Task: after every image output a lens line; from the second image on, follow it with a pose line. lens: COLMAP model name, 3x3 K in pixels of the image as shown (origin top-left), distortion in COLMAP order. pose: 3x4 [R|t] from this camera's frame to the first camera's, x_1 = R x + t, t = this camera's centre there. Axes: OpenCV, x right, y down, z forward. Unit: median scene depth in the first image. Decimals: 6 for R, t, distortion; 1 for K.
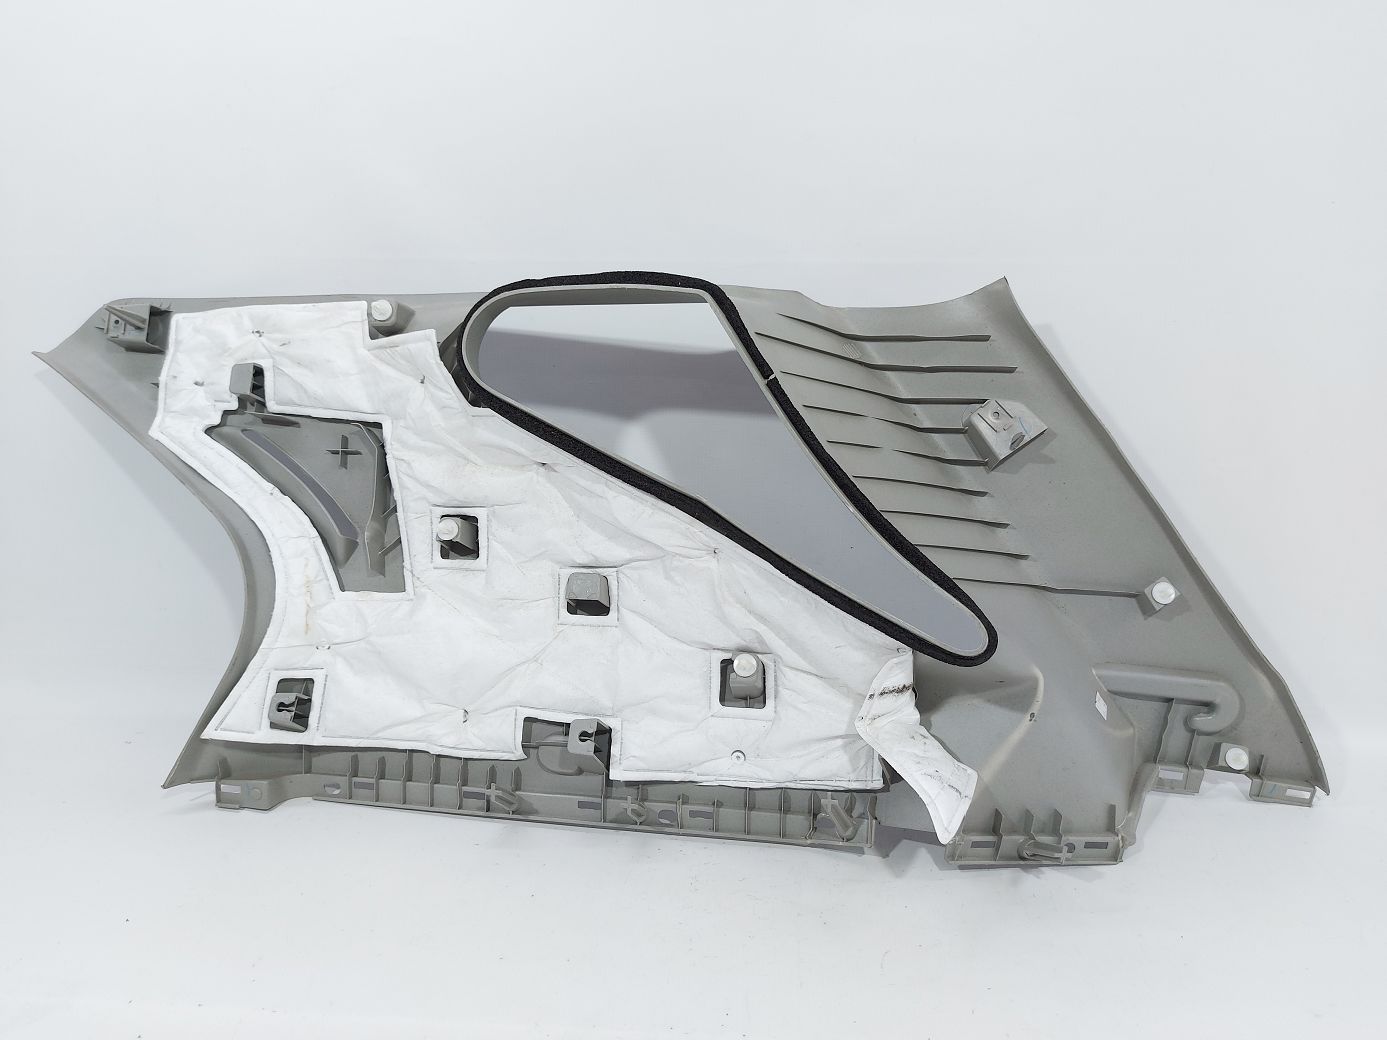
lens RADIAL K [[1035.4, 0, 693.5], [0, 1035.4, 520.0], [0, 0, 1]] dist [0.079124, -0.086779]
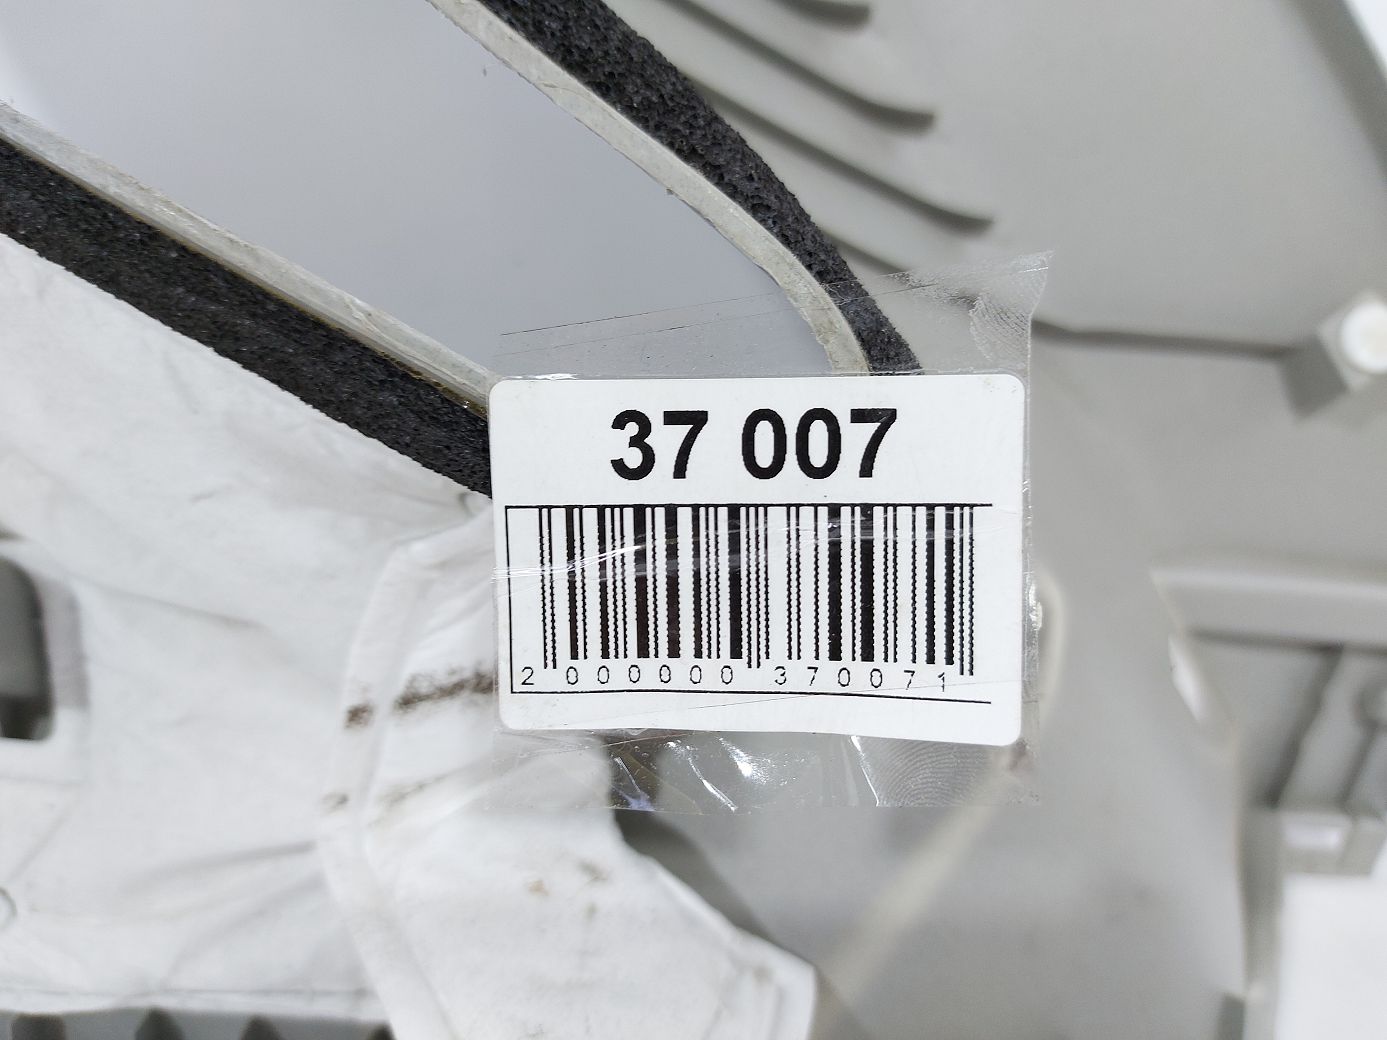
lens RADIAL K [[1035.4, 0, 693.5], [0, 1035.4, 520.0], [0, 0, 1]] dist [0.079124, -0.086779]
pose [[0.991647, -0.011745, 0.128448, 0.192885], [-0.000393, 0.995566, 0.094070, 0.096209], [-0.128983, -0.093334, 0.987245, 0.696707]]
